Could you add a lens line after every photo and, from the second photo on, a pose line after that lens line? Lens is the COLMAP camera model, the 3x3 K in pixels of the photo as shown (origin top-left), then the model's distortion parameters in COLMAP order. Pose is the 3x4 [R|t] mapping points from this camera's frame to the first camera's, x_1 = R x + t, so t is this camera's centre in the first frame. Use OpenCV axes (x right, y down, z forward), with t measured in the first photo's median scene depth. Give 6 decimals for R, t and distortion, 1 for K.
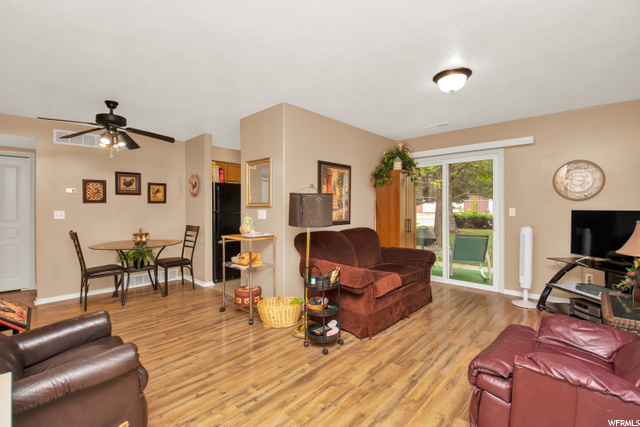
lens RADIAL K [[281.7, 0, 309.2], [0, 281.7, 207.3], [0, 0, 1]] dist [-0.014922, -0.000459]
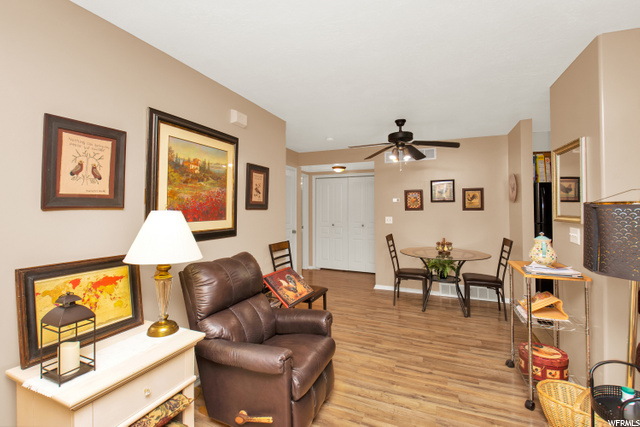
lens RADIAL K [[281.7, 0, 309.2], [0, 281.7, 207.3], [0, 0, 1]] dist [-0.014922, -0.000459]
pose [[0.355985, 0.001641, -0.934490, 0.148465], [0.001076, 0.999997, 0.002166, -0.033857], [0.934491, -0.001777, 0.355982, 0.226498]]
